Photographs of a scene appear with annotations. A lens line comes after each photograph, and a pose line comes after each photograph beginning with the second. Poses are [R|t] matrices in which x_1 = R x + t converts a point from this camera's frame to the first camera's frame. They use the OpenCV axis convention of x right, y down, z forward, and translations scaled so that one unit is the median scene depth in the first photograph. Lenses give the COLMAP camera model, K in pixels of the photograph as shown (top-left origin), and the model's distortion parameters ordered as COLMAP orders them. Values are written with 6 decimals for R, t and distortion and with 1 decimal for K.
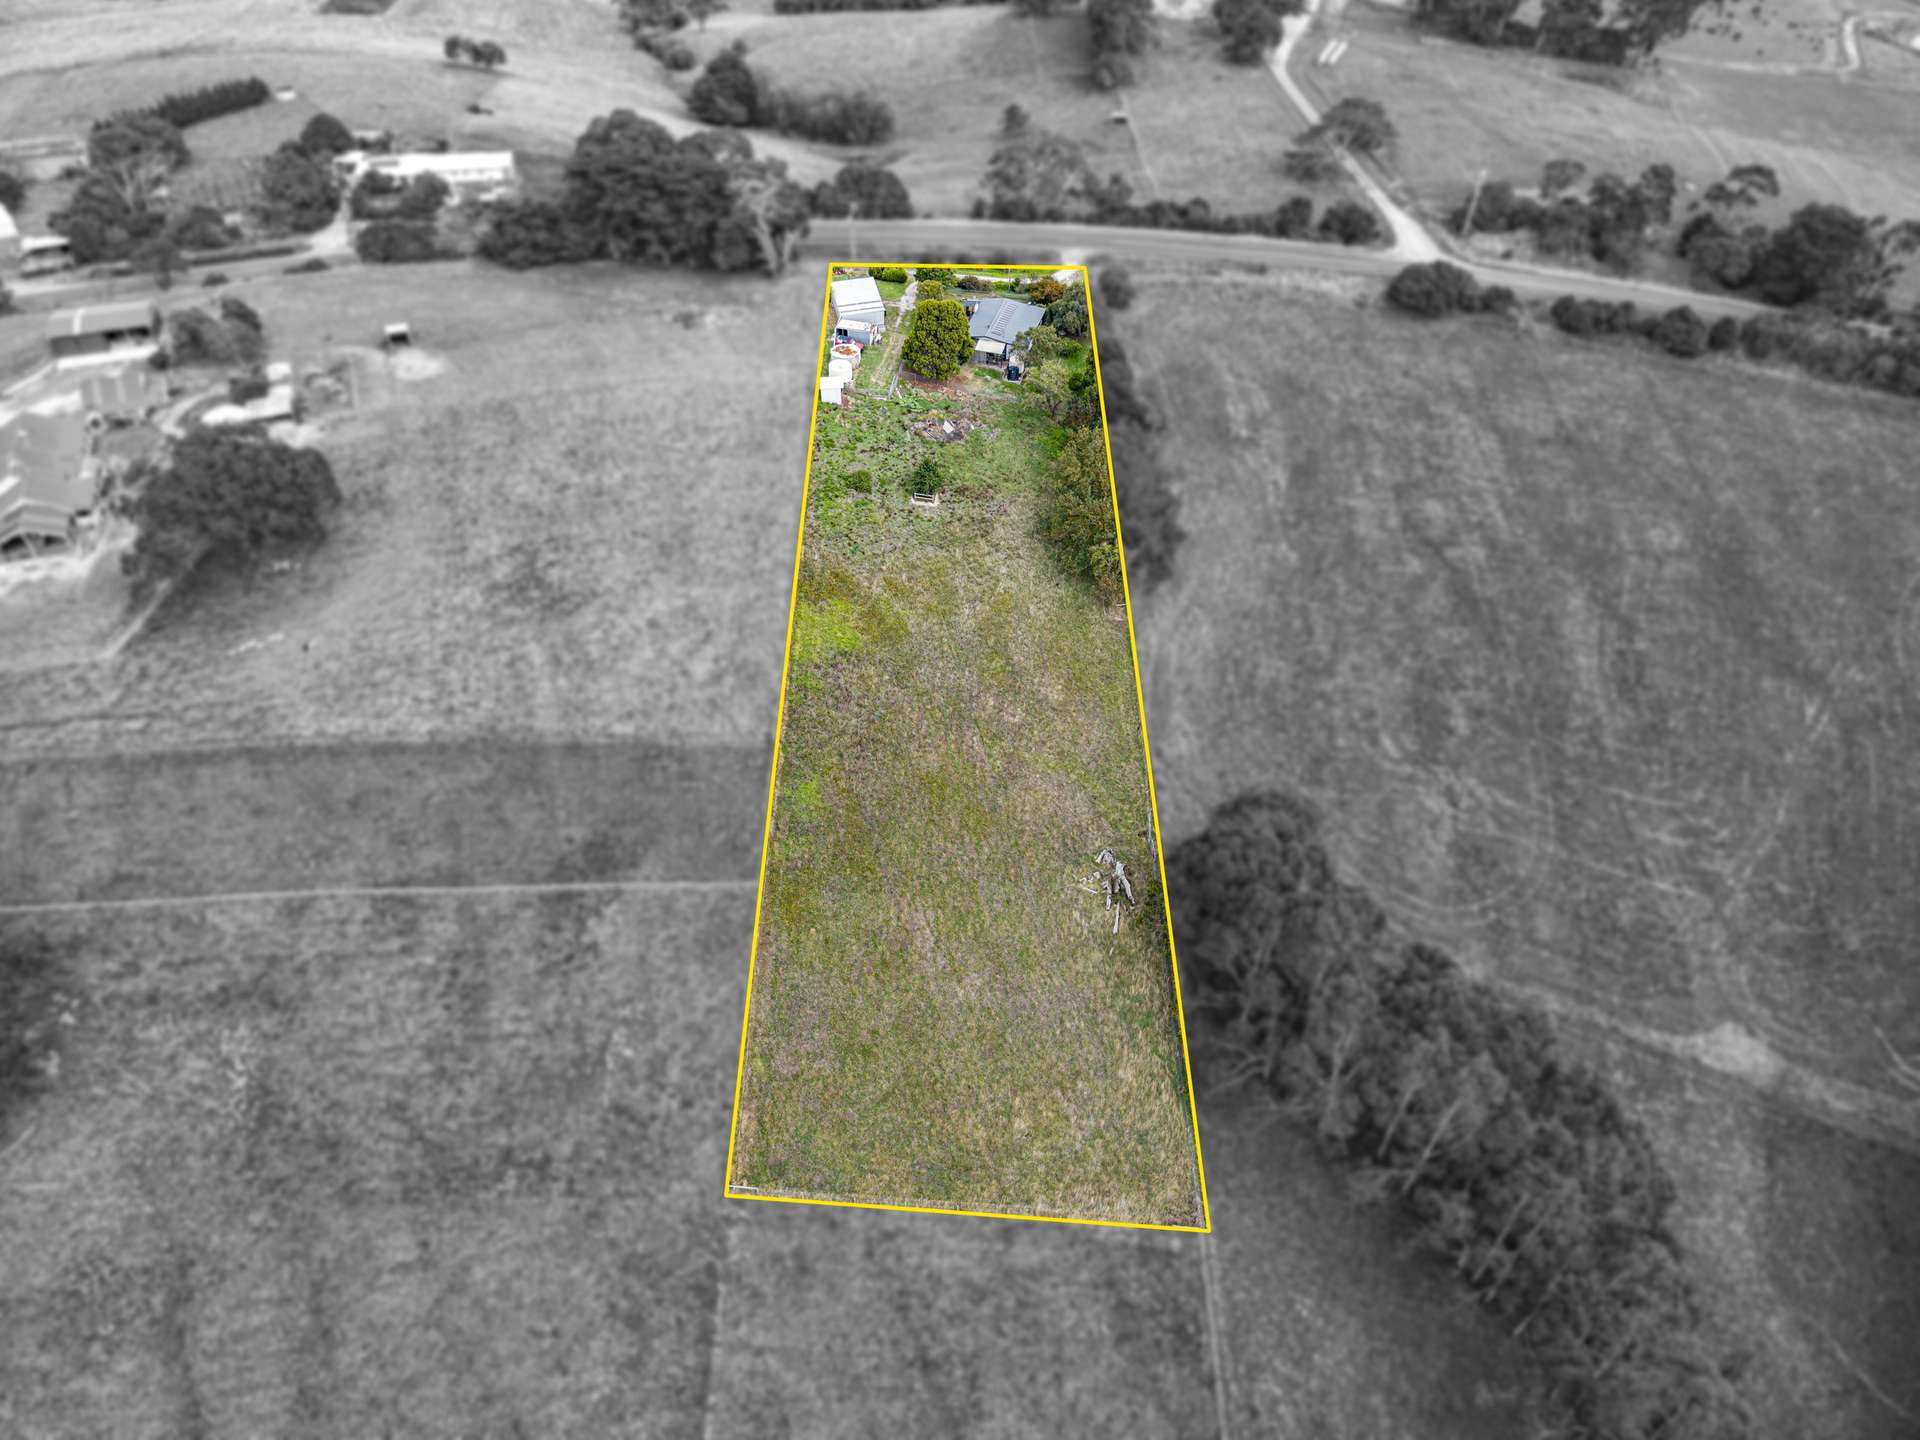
lens RADIAL K [[1282.8, 0, 960.0], [0, 1282.8, 720.0], [0, 0, 1]] dist [0.019110, -0.015210]
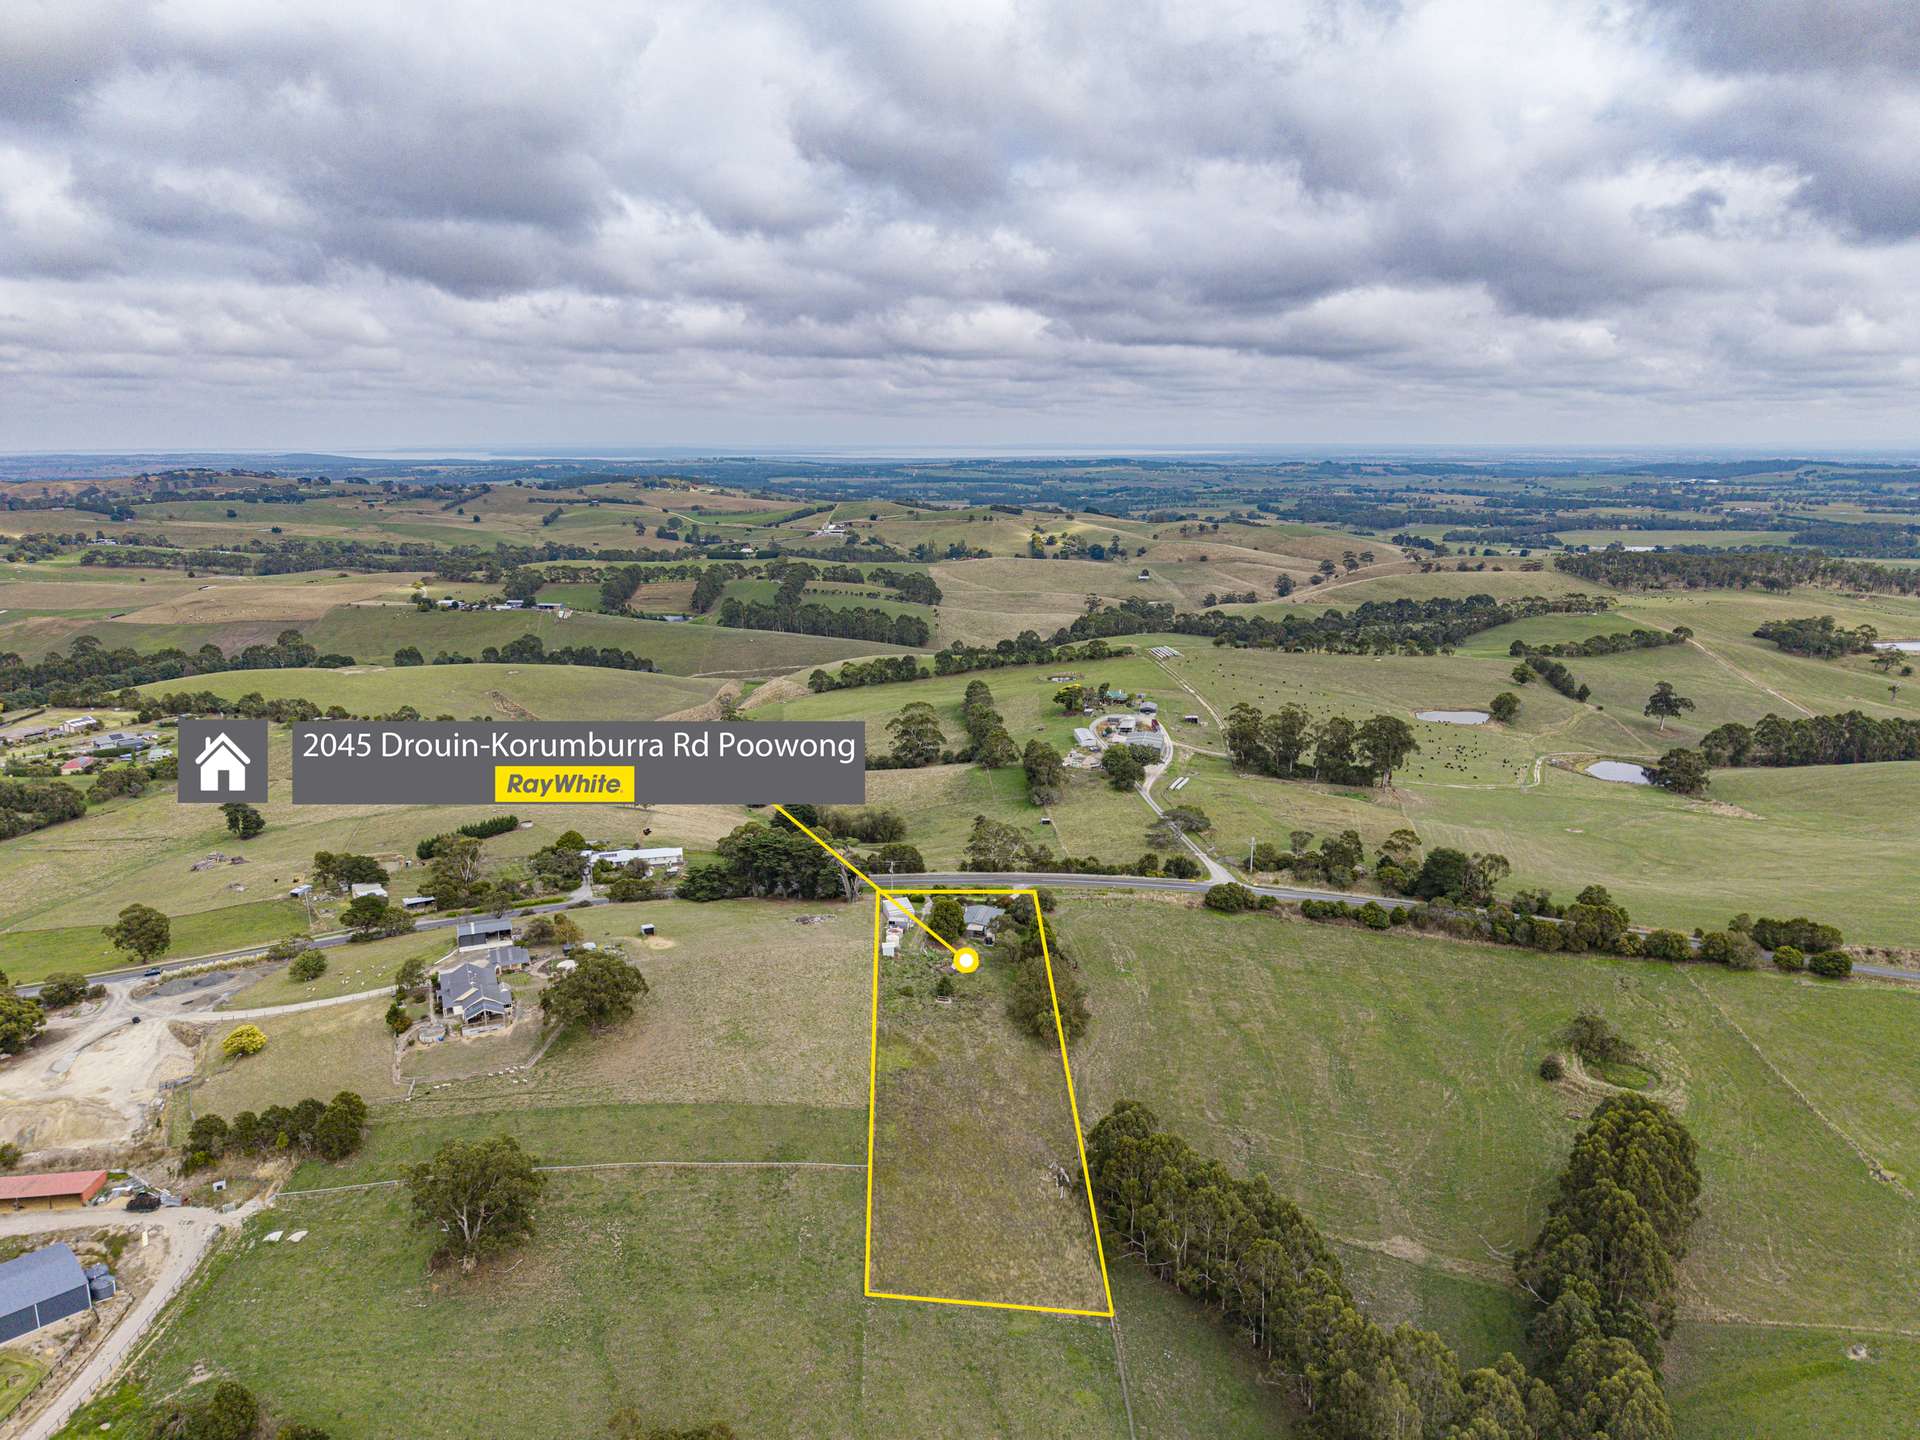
lens RADIAL K [[1282.8, 0, 960.0], [0, 1282.8, 720.0], [0, 0, 1]] dist [0.019110, -0.015210]
pose [[0.999204, -0.027473, 0.028938, -0.043880], [0.038490, 0.854841, -0.517460, 0.404913], [-0.010521, 0.518162, 0.855218, -0.708216]]
